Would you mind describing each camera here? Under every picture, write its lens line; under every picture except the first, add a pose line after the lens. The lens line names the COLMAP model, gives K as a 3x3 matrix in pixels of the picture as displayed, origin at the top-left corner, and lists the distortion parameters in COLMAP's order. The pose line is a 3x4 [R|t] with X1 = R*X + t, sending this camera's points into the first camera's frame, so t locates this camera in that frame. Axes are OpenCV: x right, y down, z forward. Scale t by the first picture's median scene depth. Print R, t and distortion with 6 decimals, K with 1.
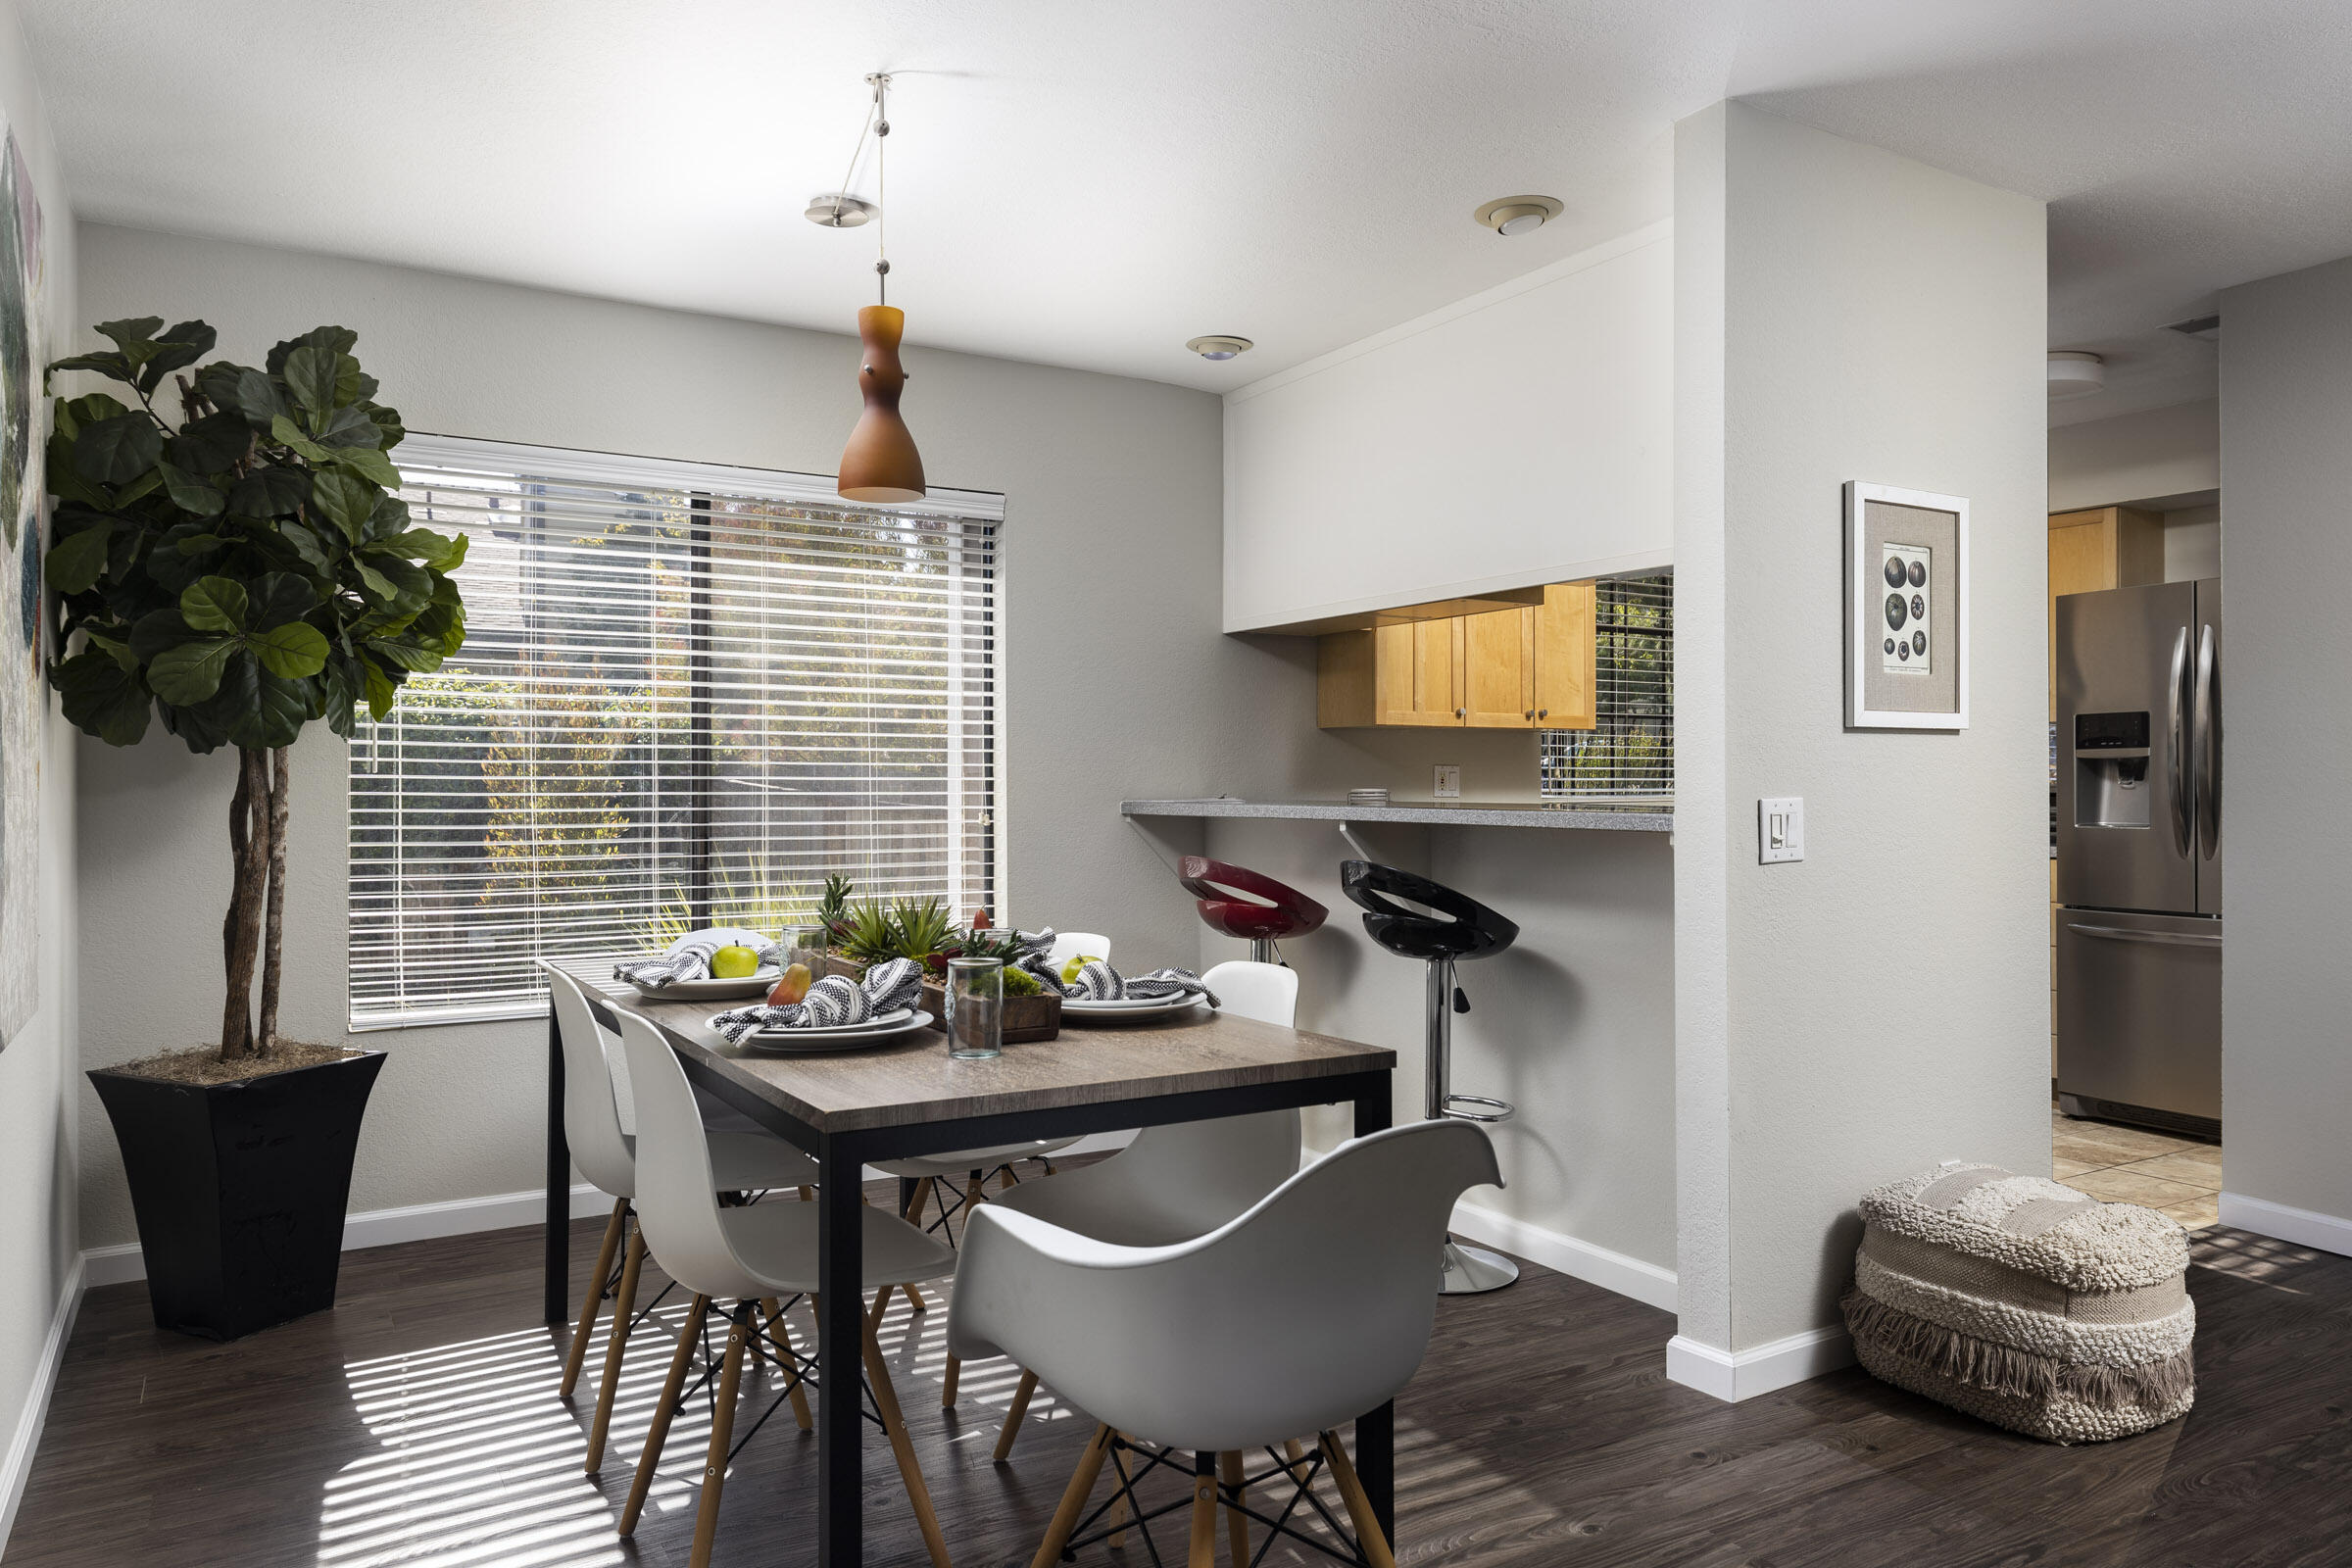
lens RADIAL K [[1513.3, 0, 1181.0], [0, 1513.3, 780.8], [0, 0, 1]] dist [-0.001587, 0.000125]
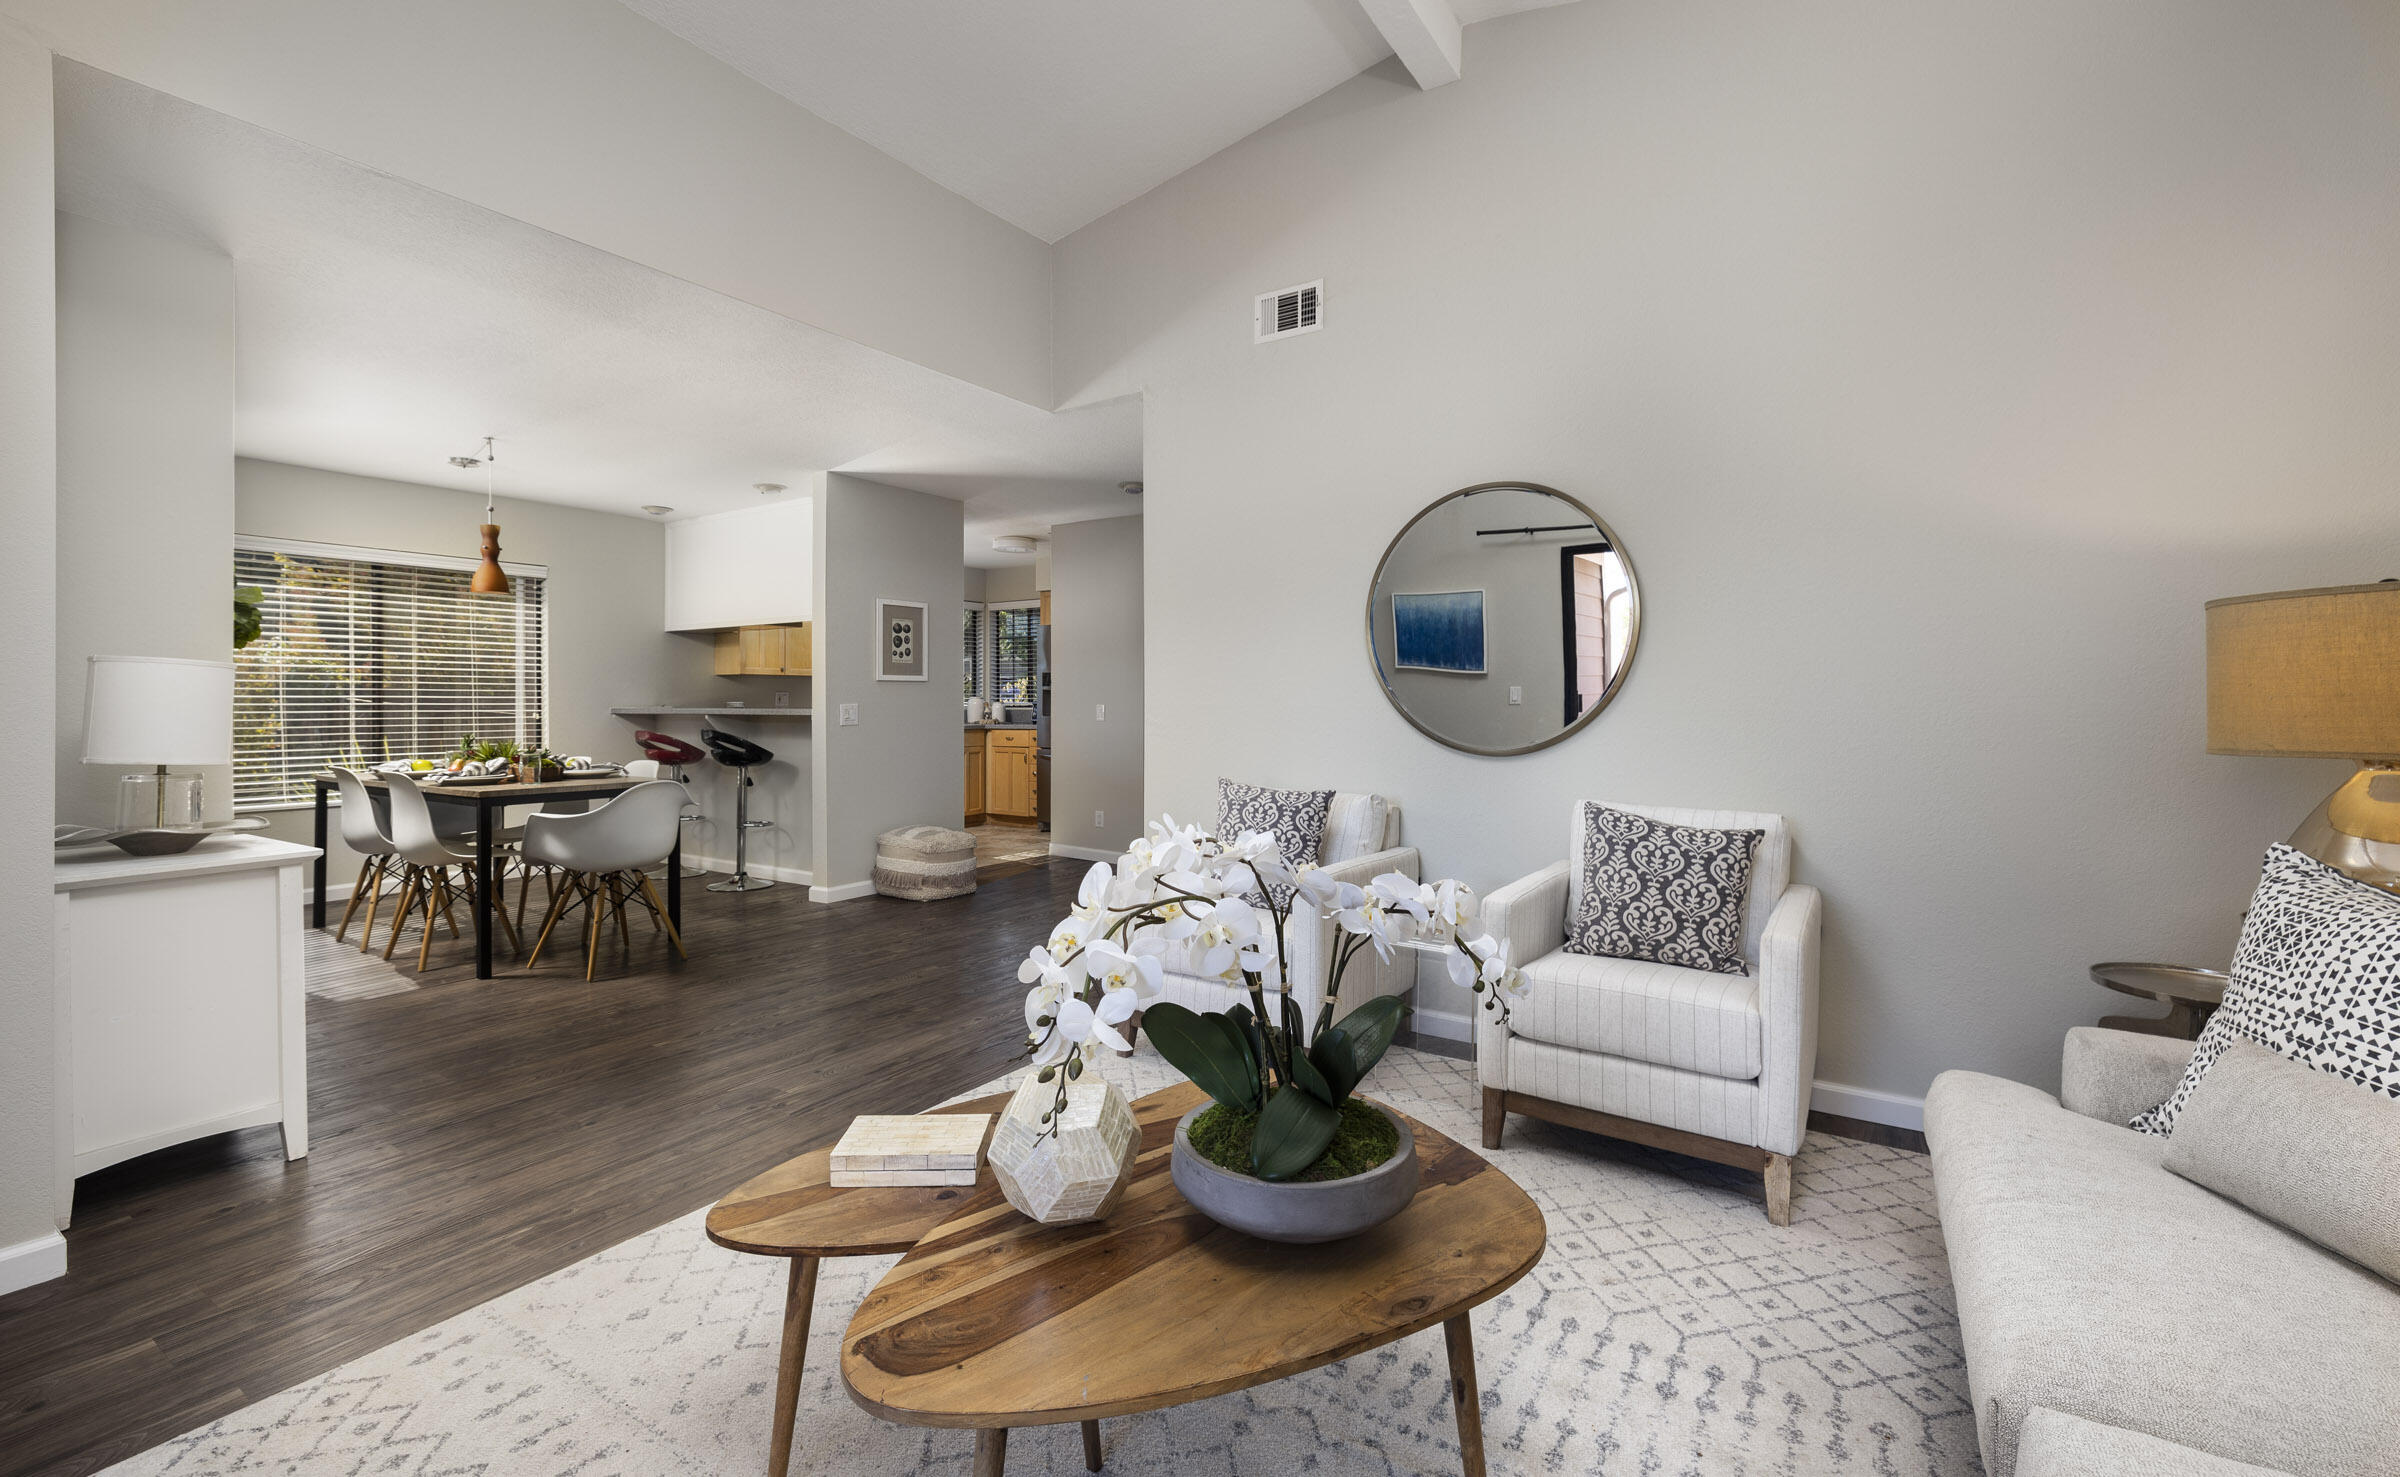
lens RADIAL K [[1055.0, 0, 1227.4], [0, 1055.0, 696.5], [0, 0, 1]] dist [0.000939, 0.000096]
pose [[0.902822, 0.001440, 0.430012, 0.115264], [-0.000272, 0.999996, -0.002779, 0.001572], [-0.430014, 0.002392, 0.902819, -0.805601]]
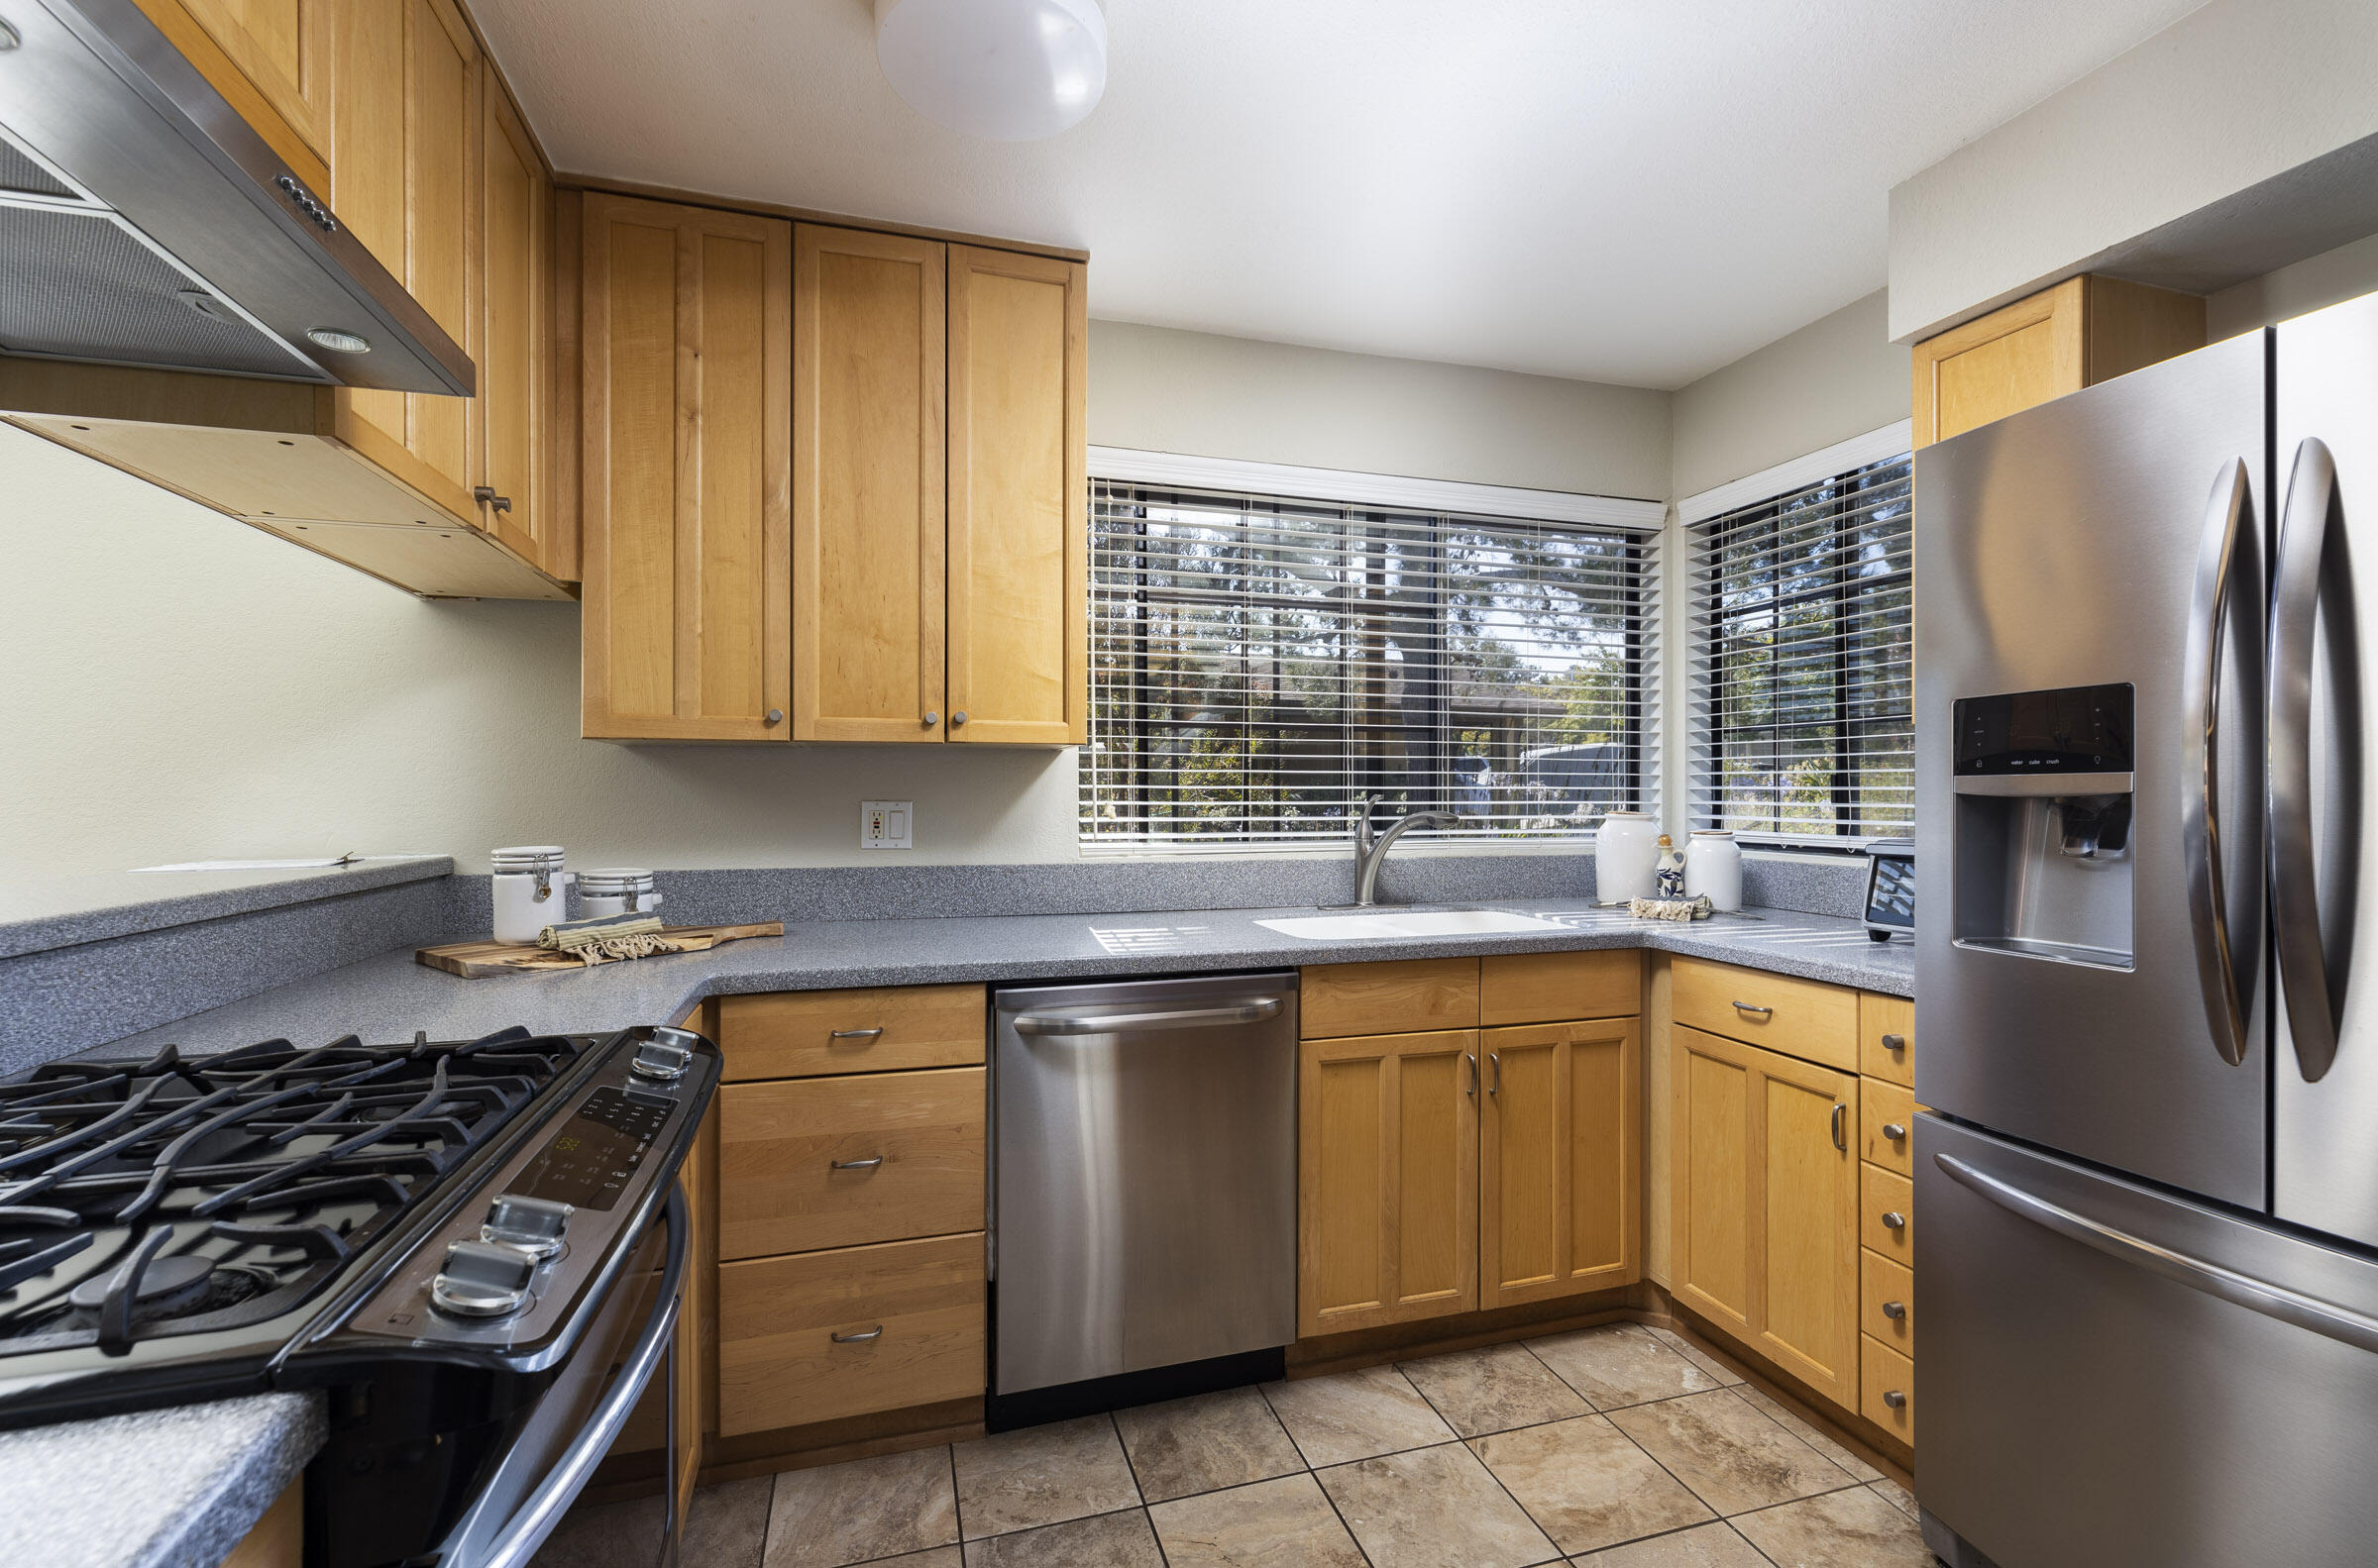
lens RADIAL K [[1068.9, 0, 1194.0], [0, 1068.9, 786.1], [0, 0, 1]] dist [0.004534, -0.000276]
pose [[0.964258, 0.000135, -0.264965, 0.496308], [0.000084, 1.000000, 0.000812, -0.019414], [0.264965, -0.000805, 0.964258, 0.685719]]
